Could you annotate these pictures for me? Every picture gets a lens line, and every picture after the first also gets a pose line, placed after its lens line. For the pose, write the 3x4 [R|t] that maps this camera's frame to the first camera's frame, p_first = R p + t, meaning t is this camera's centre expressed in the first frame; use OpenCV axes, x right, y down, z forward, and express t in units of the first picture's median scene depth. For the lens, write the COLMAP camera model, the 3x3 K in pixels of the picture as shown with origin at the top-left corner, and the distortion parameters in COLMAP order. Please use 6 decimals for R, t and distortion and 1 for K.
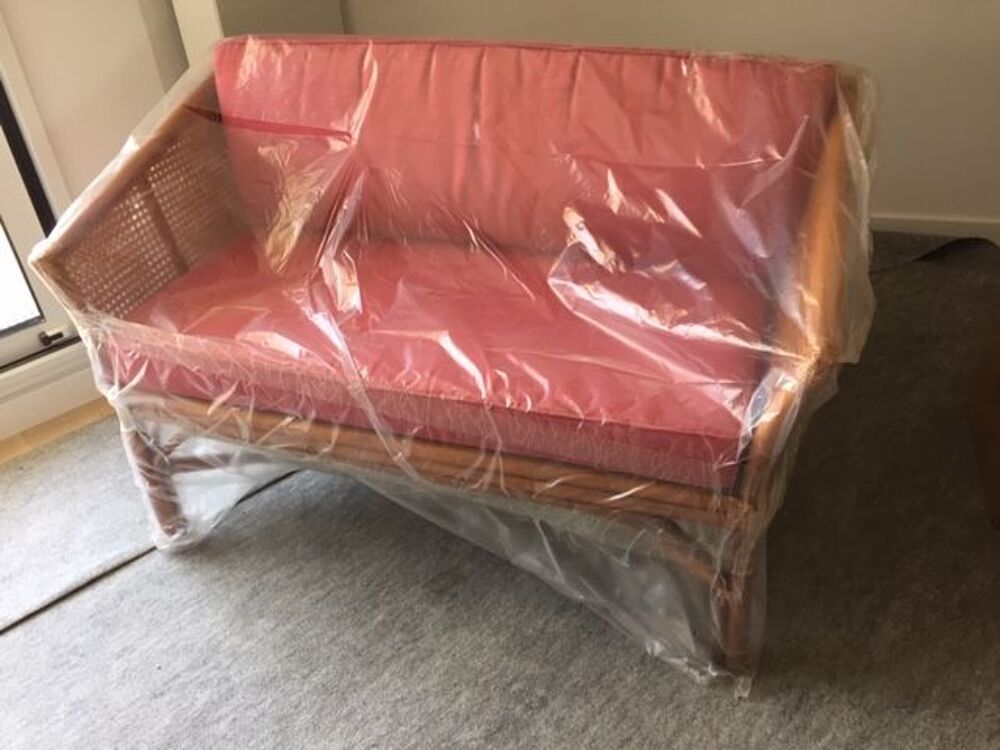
lens RADIAL K [[841.5, 0, 500.0], [0, 841.5, 375.0], [0, 0, 1]] dist [0.006253, -0.008148]
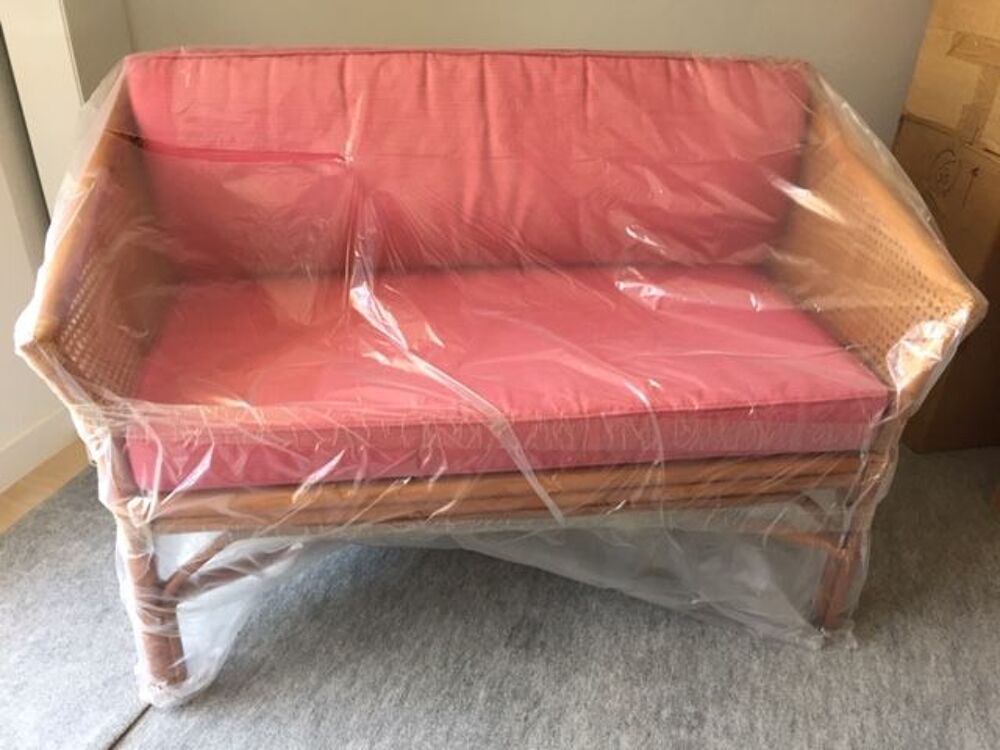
lens RADIAL K [[841.5, 0, 500.0], [0, 841.5, 375.0], [0, 0, 1]] dist [0.006253, -0.008148]
pose [[0.893309, -0.166411, 0.417500, -0.482975], [0.192077, 0.981178, -0.019893, -0.017276], [-0.406332, 0.097963, 0.908459, 0.184987]]
